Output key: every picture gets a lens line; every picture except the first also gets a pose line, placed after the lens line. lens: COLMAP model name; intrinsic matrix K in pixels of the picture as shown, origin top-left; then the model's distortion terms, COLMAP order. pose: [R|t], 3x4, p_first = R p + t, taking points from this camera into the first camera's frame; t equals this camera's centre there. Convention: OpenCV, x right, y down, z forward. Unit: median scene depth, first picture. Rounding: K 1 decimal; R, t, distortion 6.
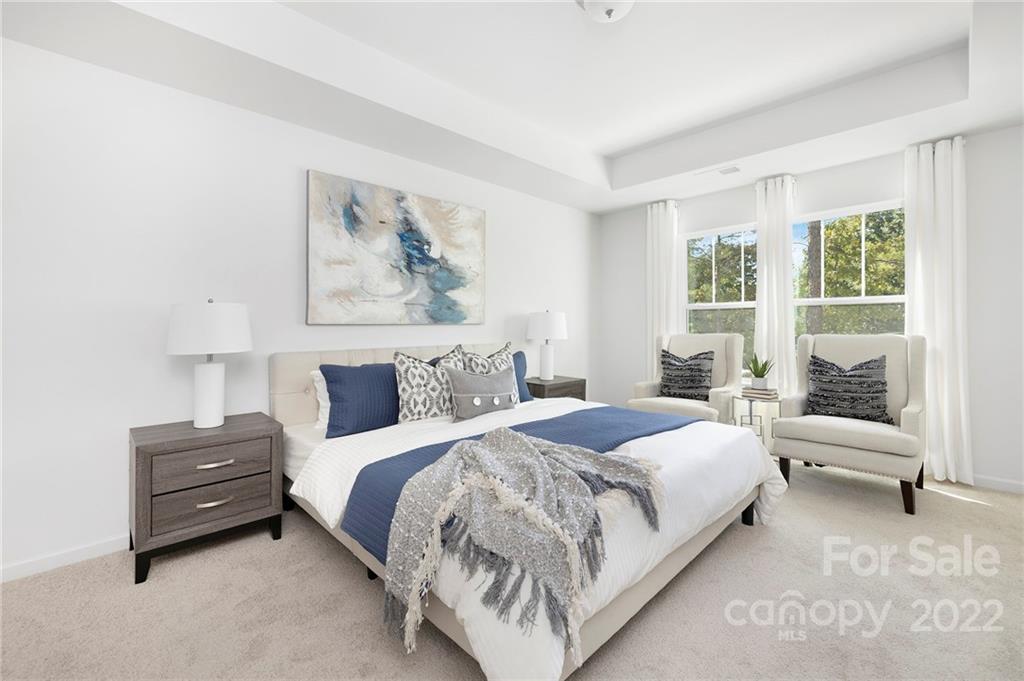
lens RADIAL K [[437.9, 0, 510.7], [0, 437.9, 328.1], [0, 0, 1]] dist [0.059158, 0.000021]
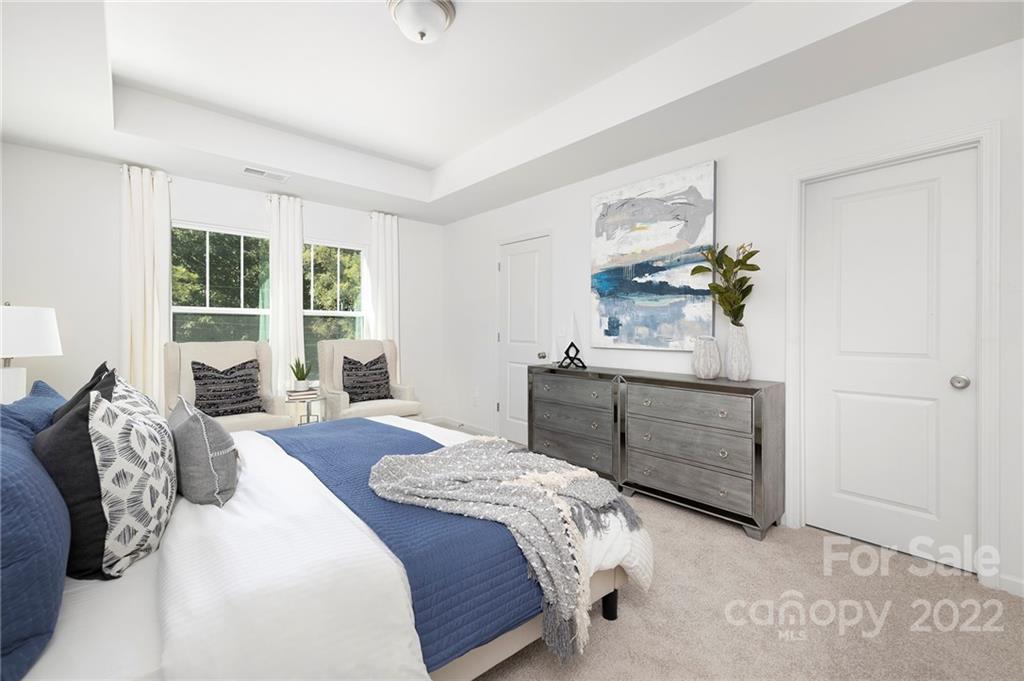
lens RADIAL K [[438.1, 0, 504.6], [0, 438.1, 336.1], [0, 0, 1]] dist [0.001874, 0.000114]
pose [[0.053538, -0.002449, 0.998563, -0.524331], [-0.001956, 0.999995, 0.002557, -0.001758], [-0.998564, -0.002090, 0.053533, 0.471168]]
